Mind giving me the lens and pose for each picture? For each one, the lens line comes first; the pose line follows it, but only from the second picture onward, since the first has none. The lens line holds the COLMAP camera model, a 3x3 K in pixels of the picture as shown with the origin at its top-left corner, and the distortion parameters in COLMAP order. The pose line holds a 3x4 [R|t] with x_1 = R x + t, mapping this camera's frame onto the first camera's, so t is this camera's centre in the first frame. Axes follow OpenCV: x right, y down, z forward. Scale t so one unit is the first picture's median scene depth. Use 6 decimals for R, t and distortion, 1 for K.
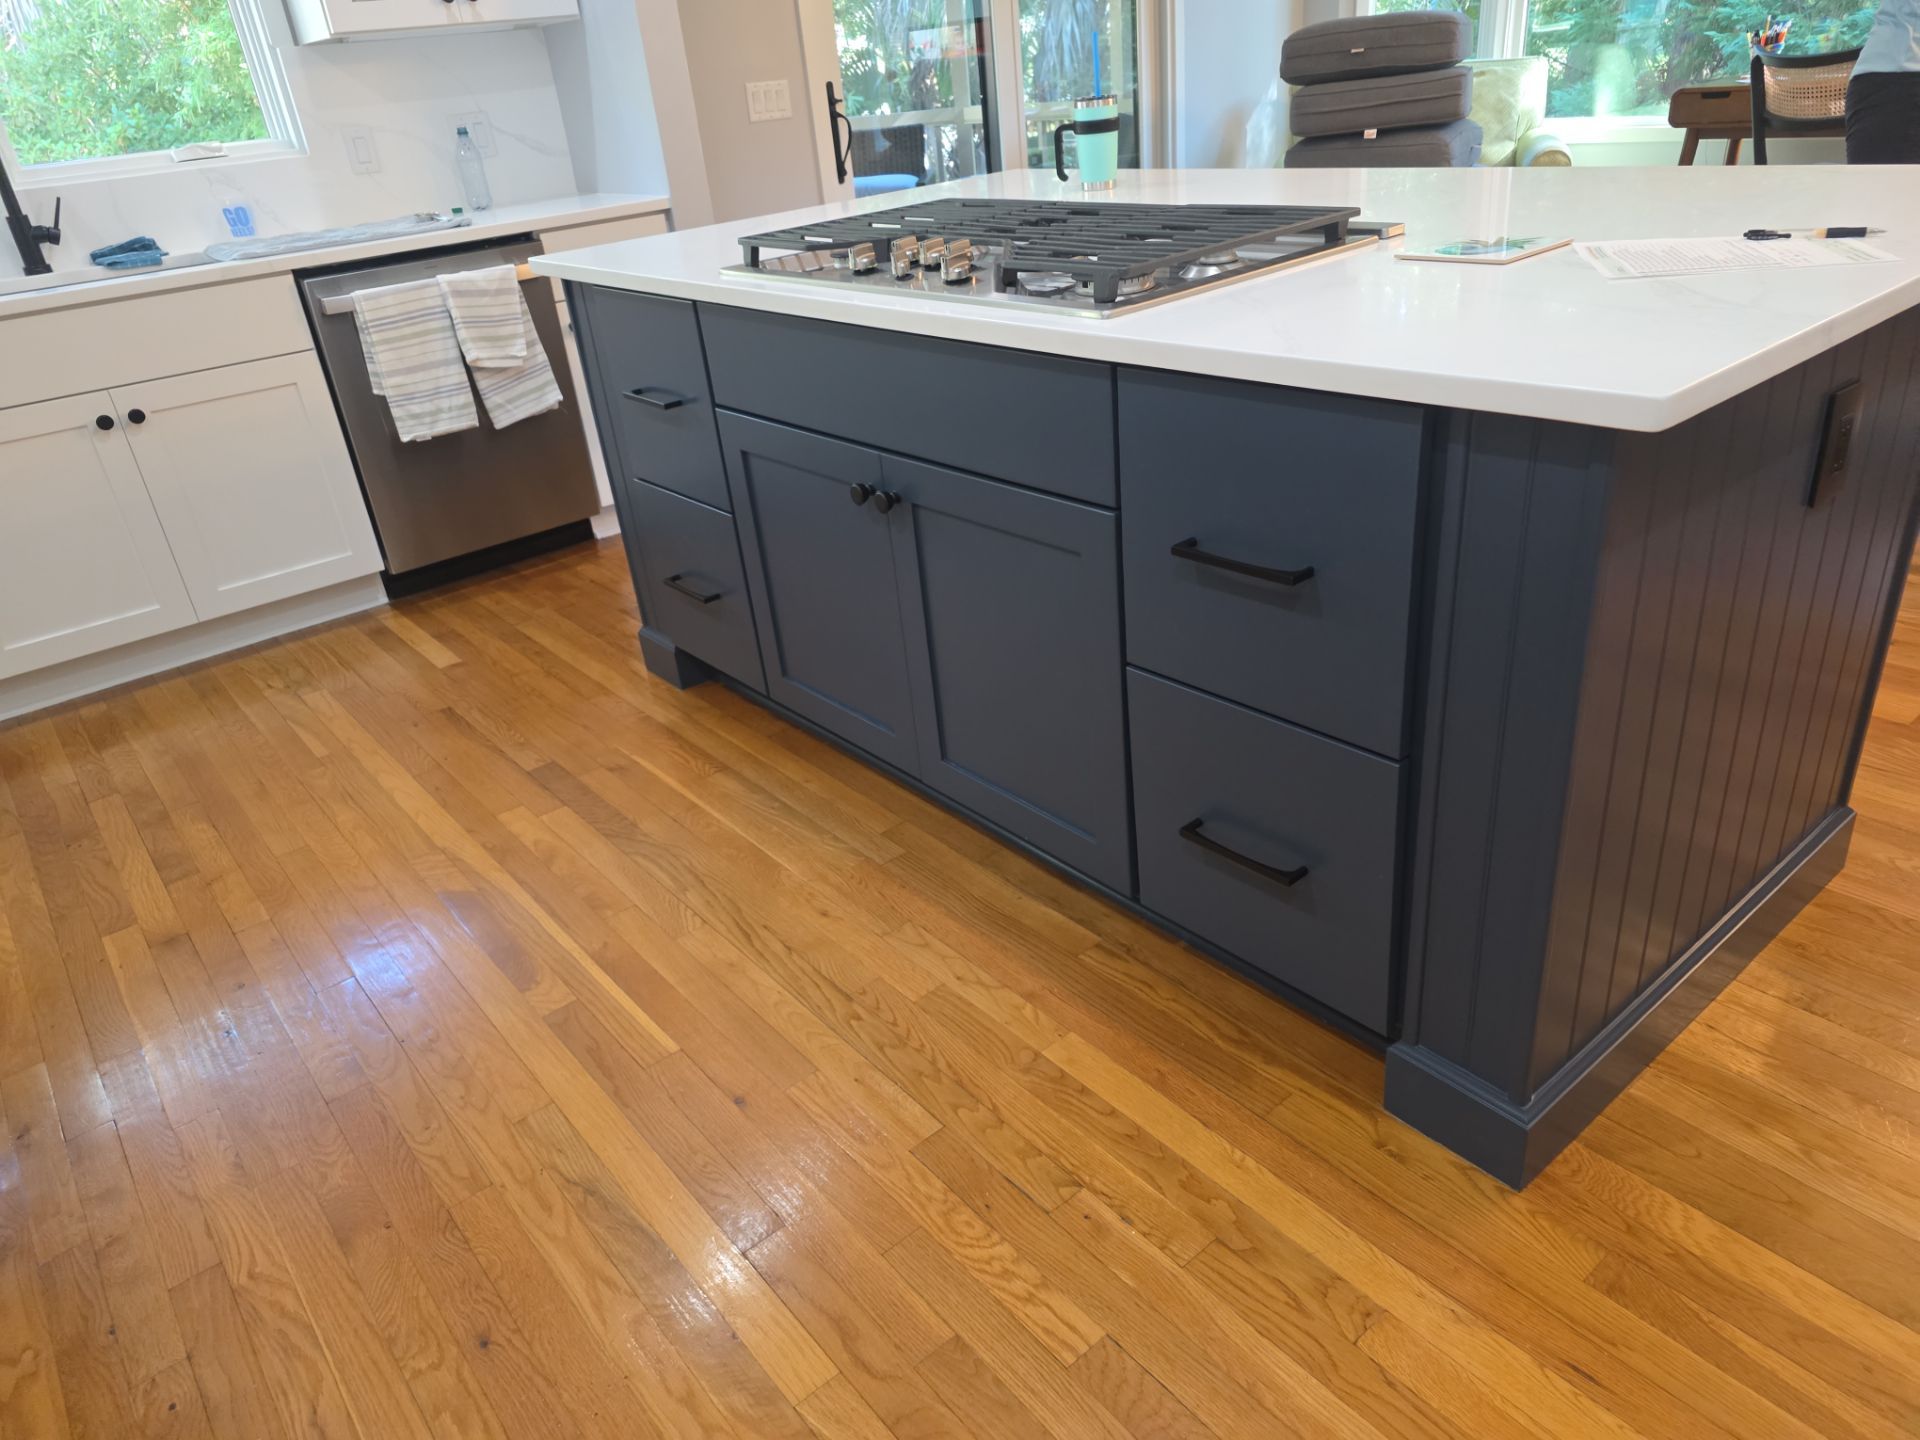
lens RADIAL K [[1287.9, 0, 958.1], [0, 1287.9, 728.9], [0, 0, 1]] dist [0.027566, -0.011945]
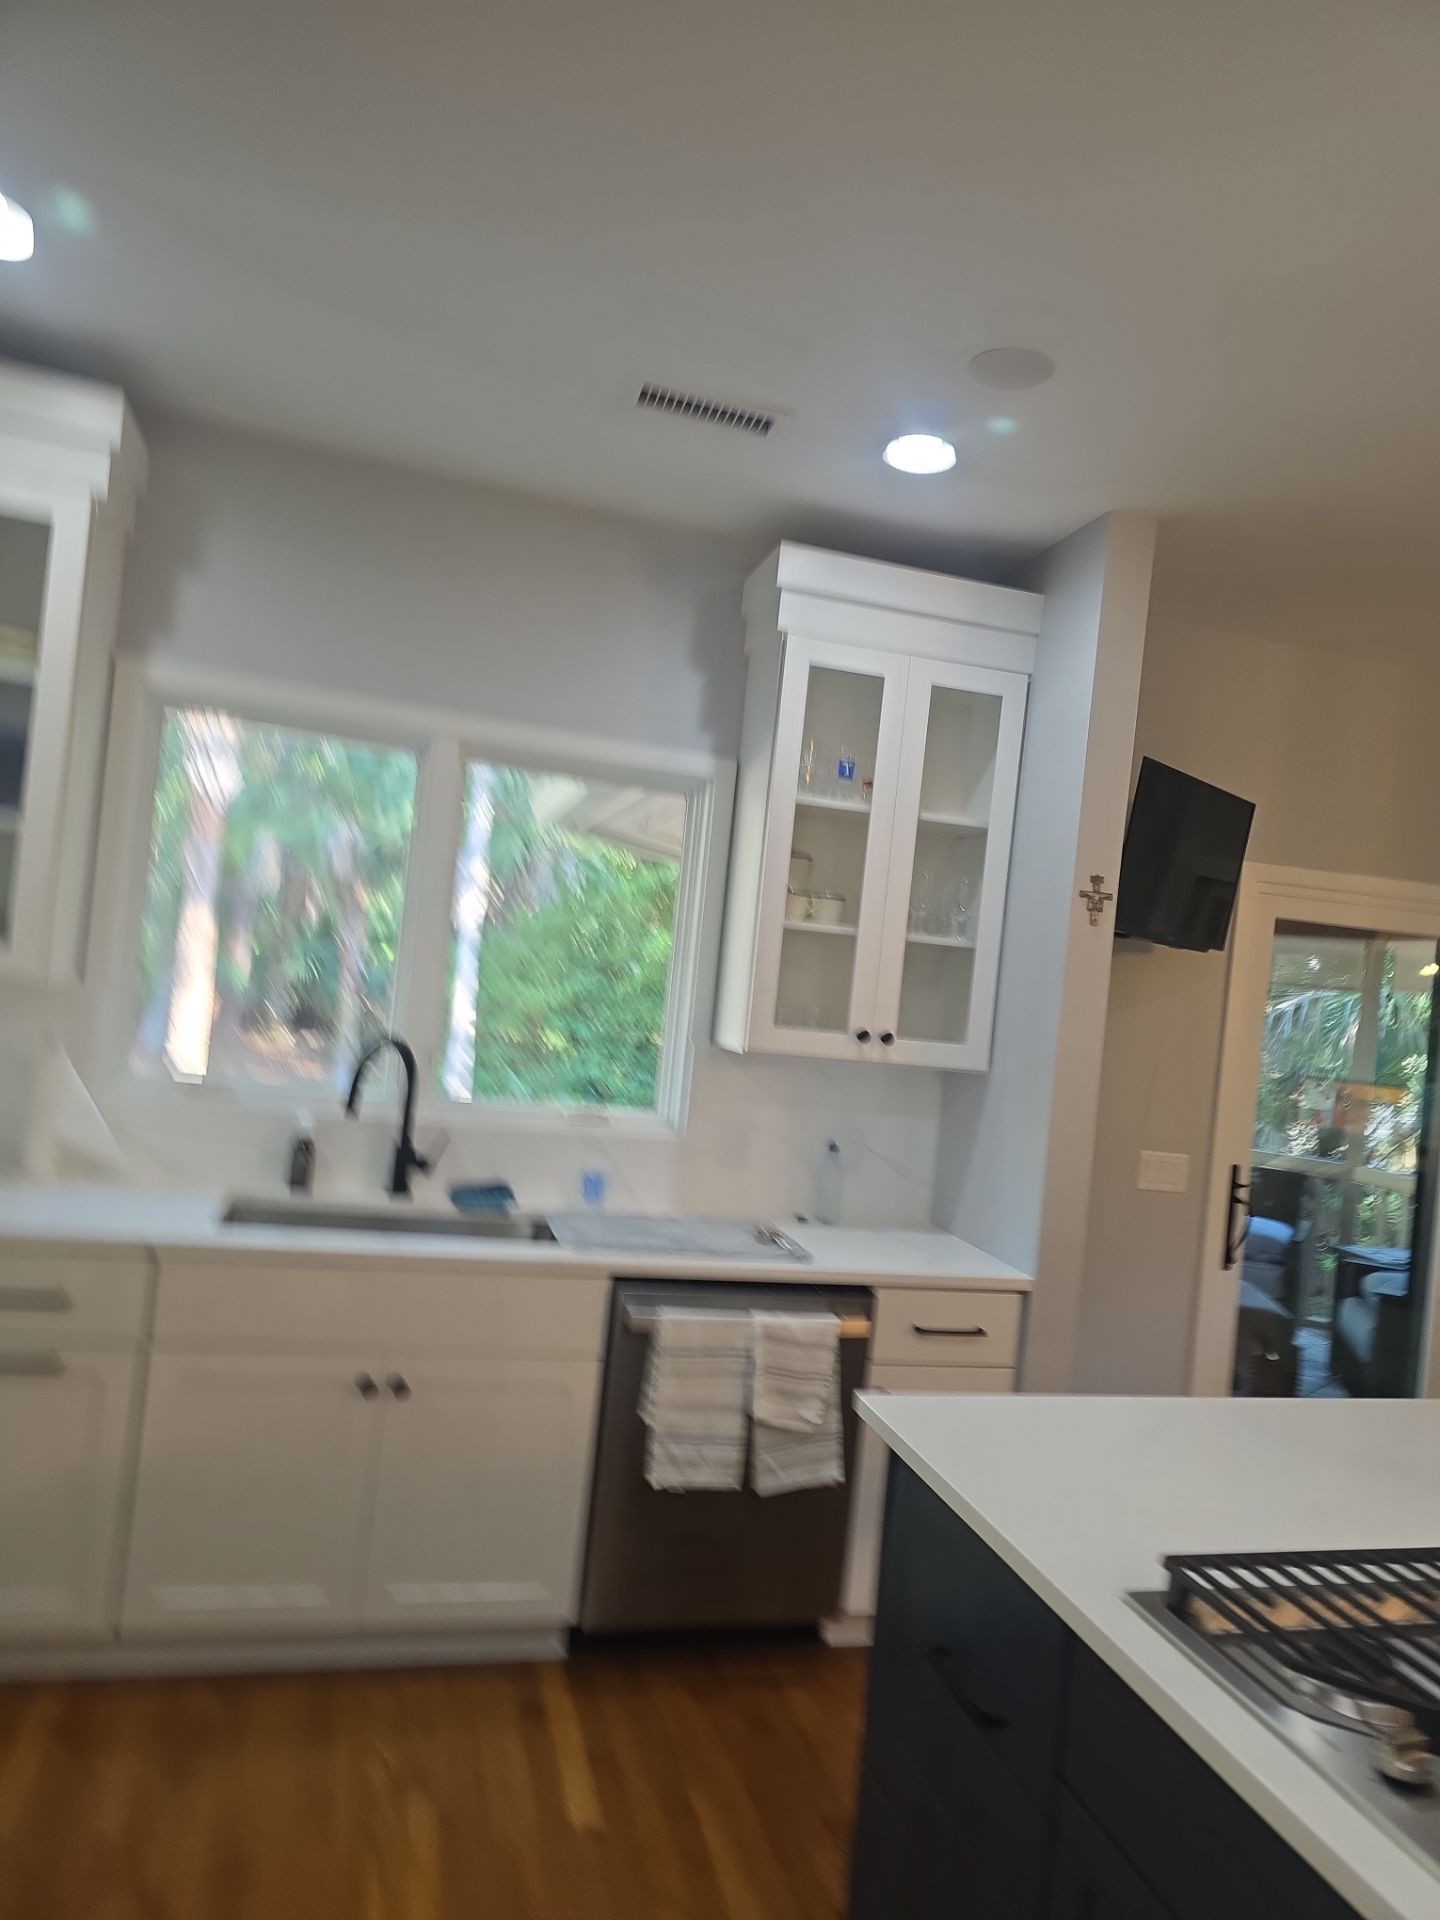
lens RADIAL K [[1287.9, 0, 719.7], [0, 1287.9, 957.3], [0, 0, 1]] dist [0.027566, -0.011945]
pose [[0.892975, 0.182879, -0.411280, -0.105815], [-0.358803, 0.840917, -0.405116, -0.185552], [0.271765, 0.509327, 0.816535, 0.154117]]
